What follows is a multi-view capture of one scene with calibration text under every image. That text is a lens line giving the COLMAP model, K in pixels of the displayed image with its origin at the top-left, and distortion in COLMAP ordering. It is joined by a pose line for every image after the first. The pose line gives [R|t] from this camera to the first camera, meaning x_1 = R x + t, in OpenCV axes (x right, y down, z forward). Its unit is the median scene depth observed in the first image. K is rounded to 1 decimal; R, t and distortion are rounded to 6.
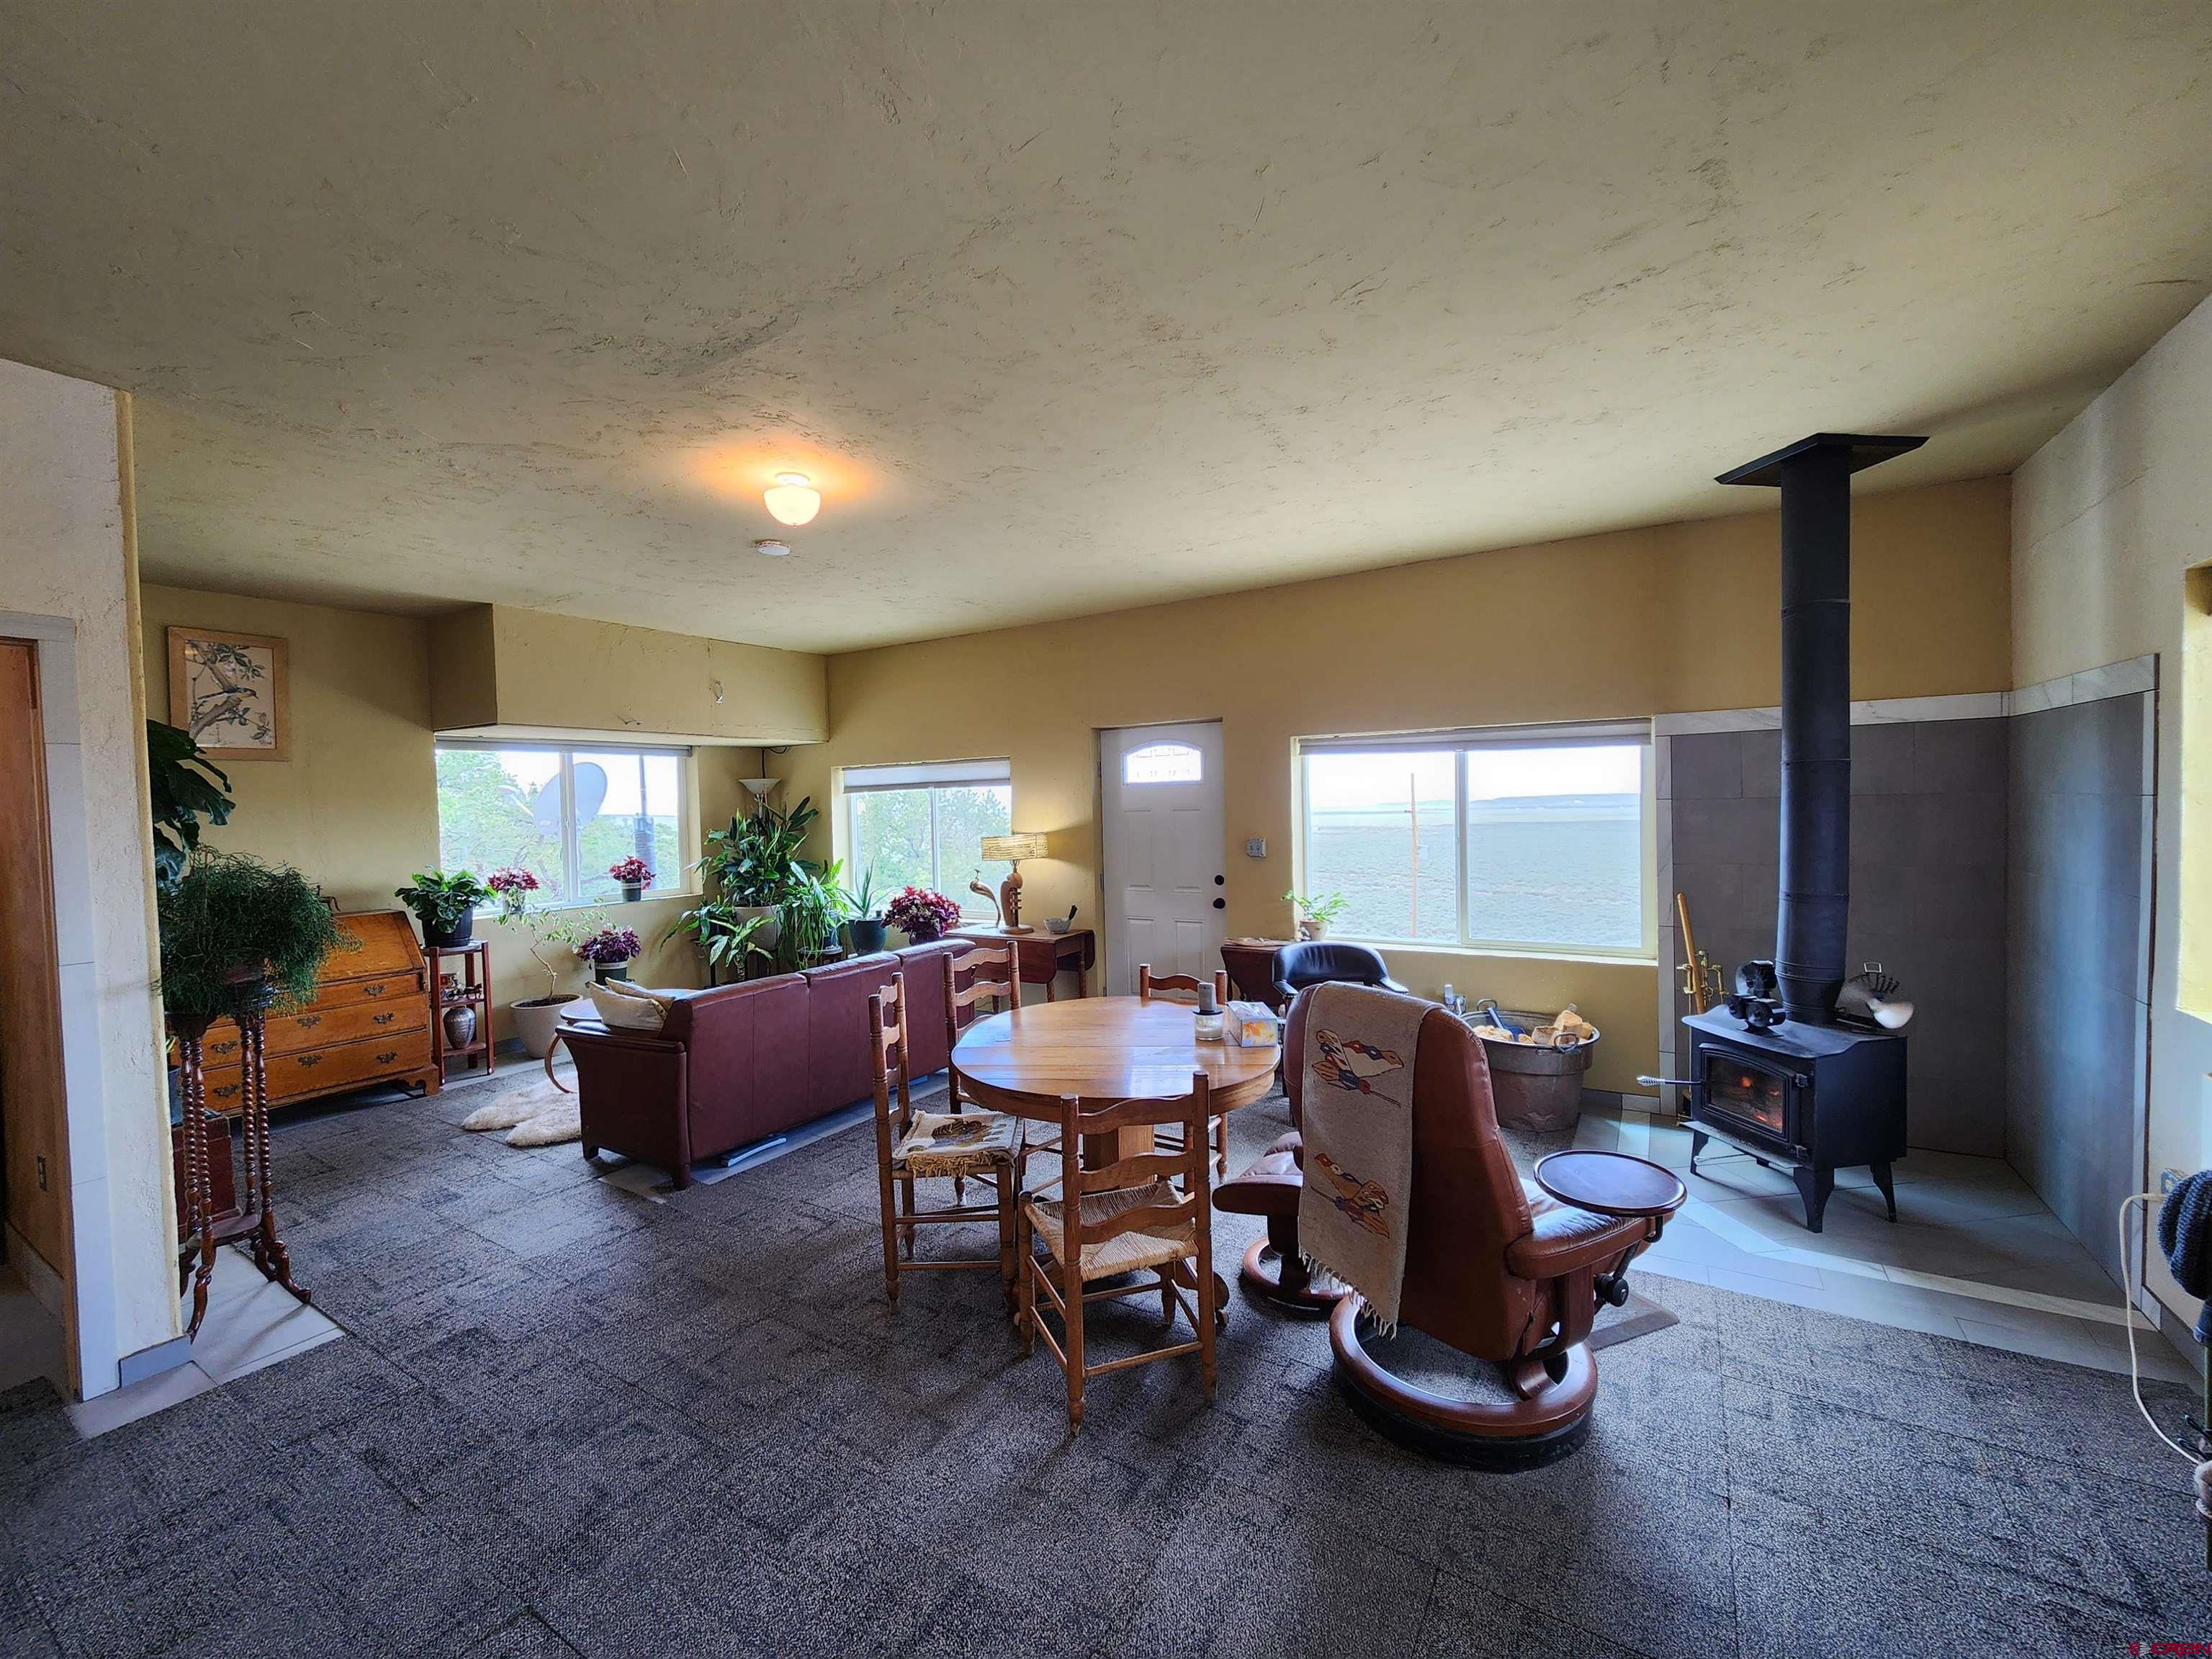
lens RADIAL K [[905.5, 0, 1107.4], [0, 905.5, 828.6], [0, 0, 1]] dist [-0.002745, 0.000079]
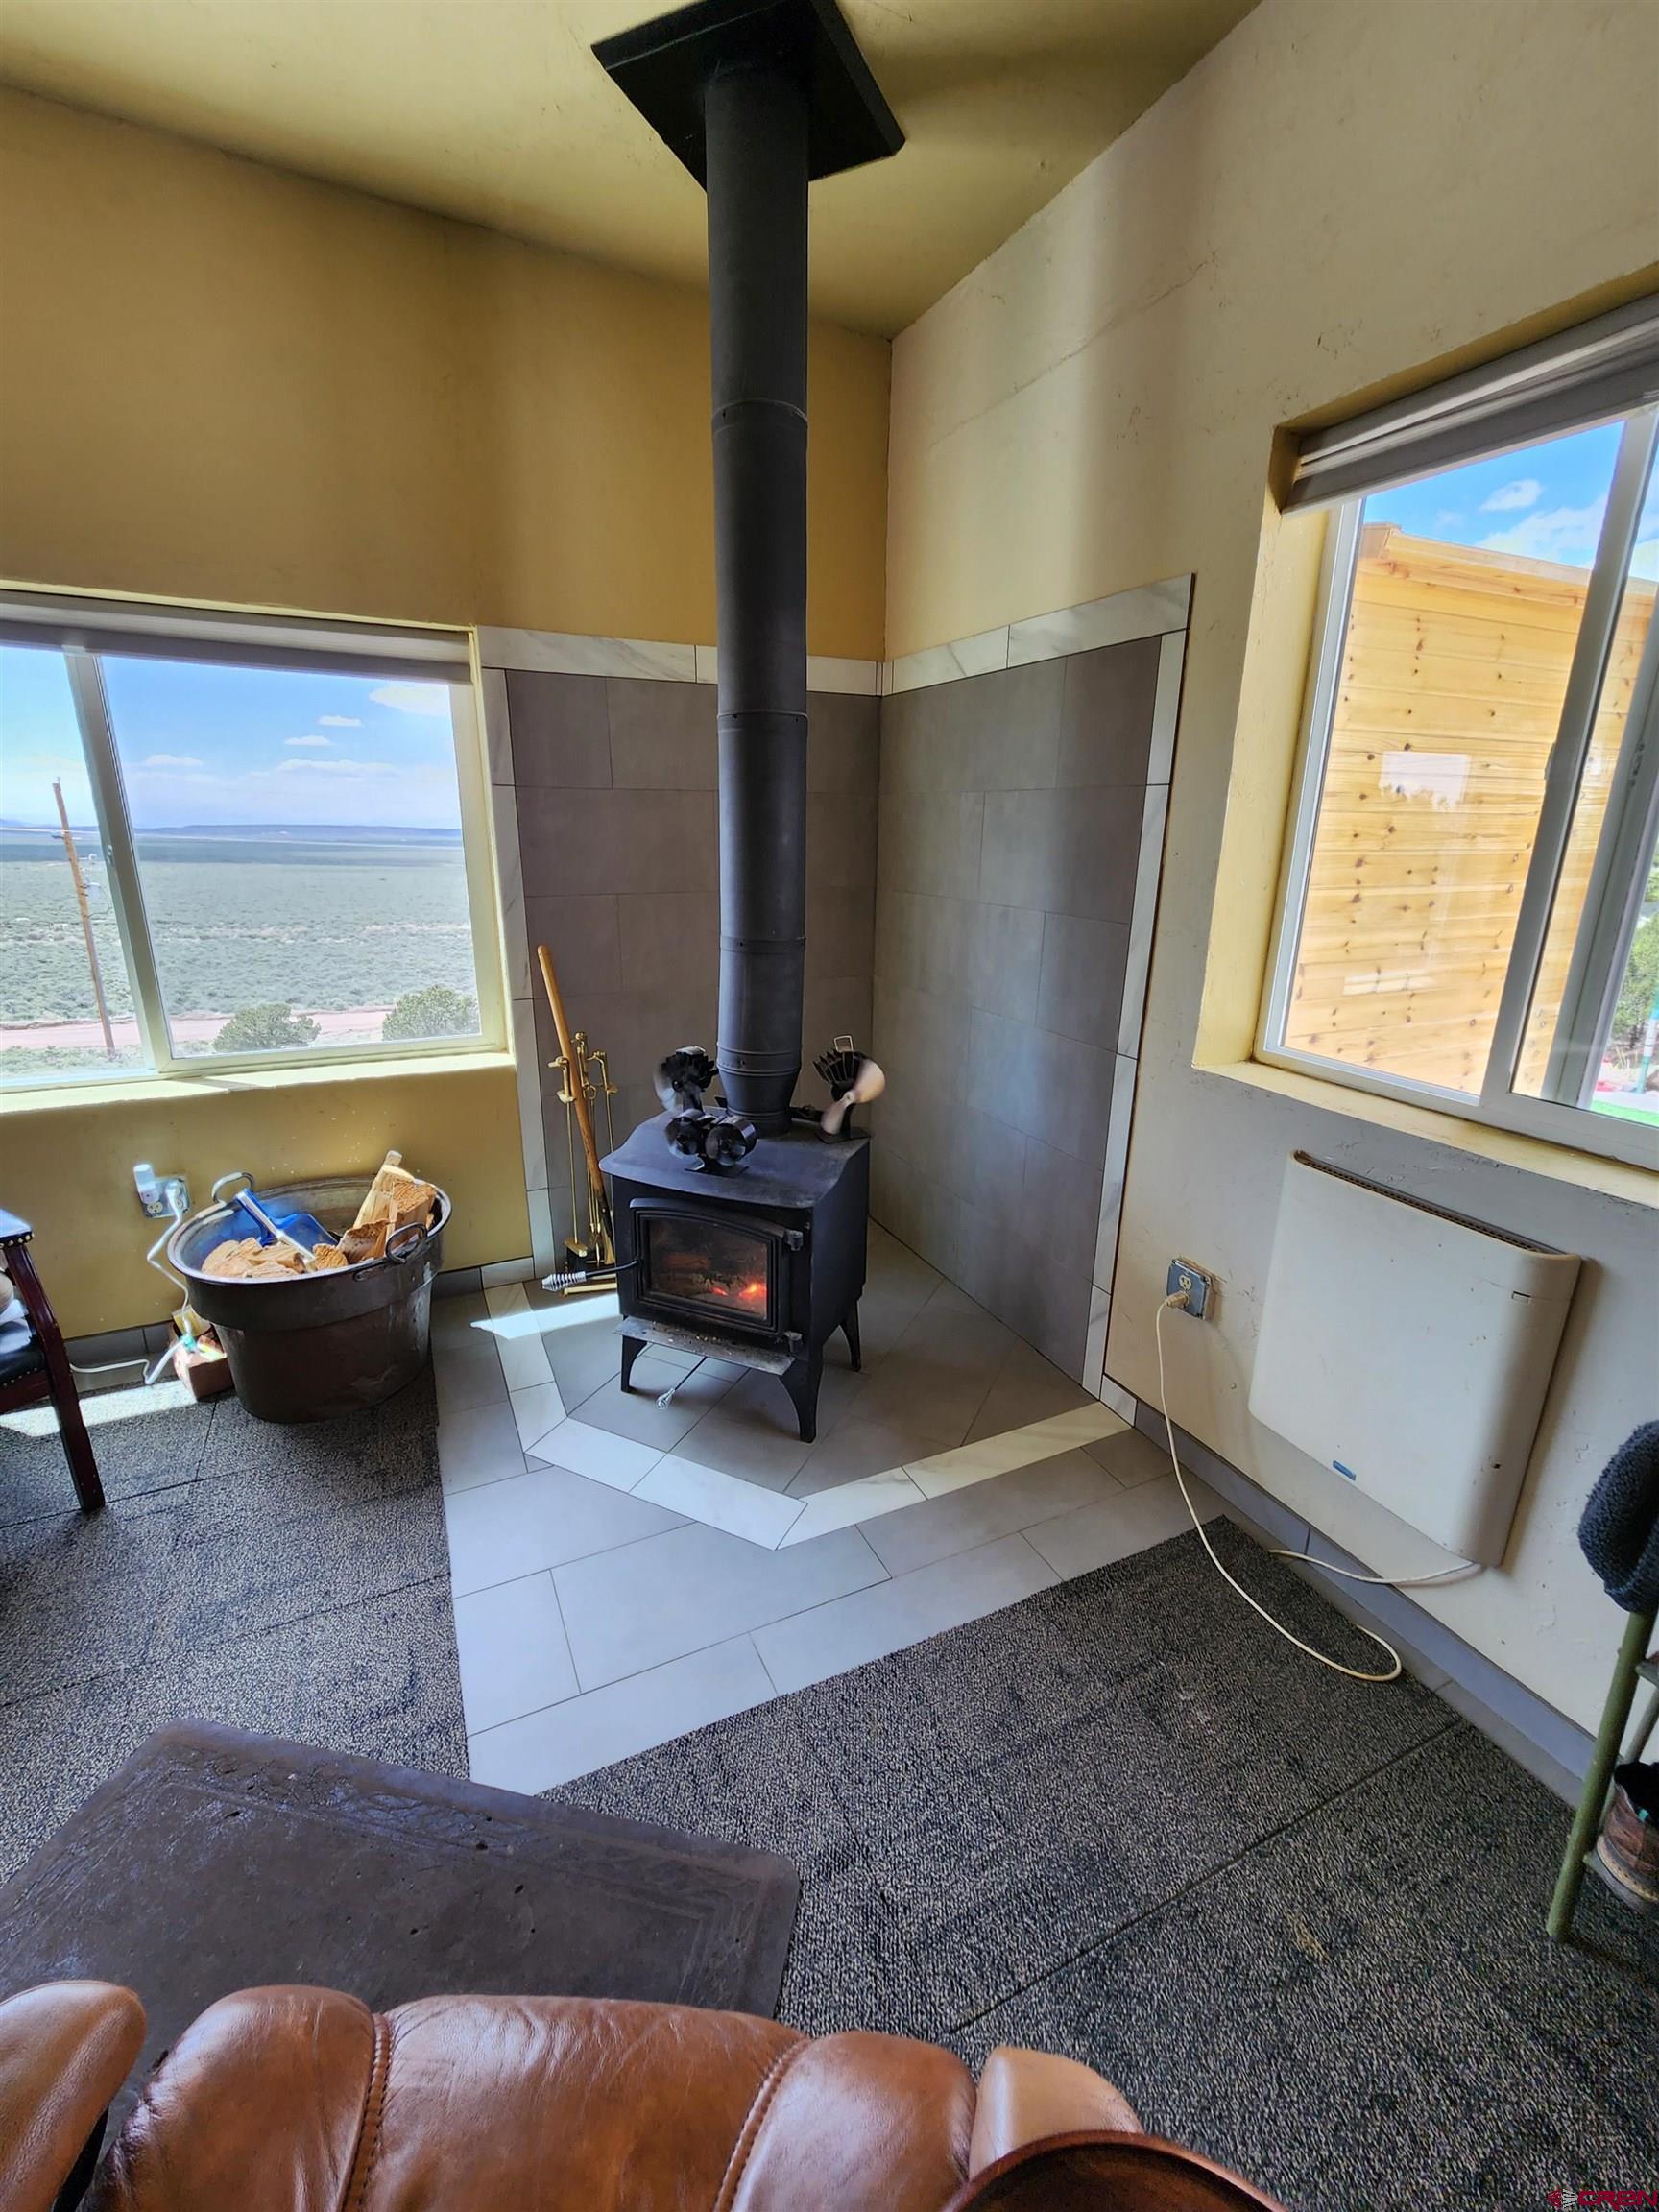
lens RADIAL K [[905.5, 0, 826.2], [0, 905.5, 1091.9], [0, 0, 1]] dist [-0.002745, 0.000079]
pose [[0.537875, -0.206022, 0.817463, 0.244406], [-0.000573, 0.969589, 0.244739, 0.019178], [-0.843024, -0.132108, 0.521400, 0.576593]]
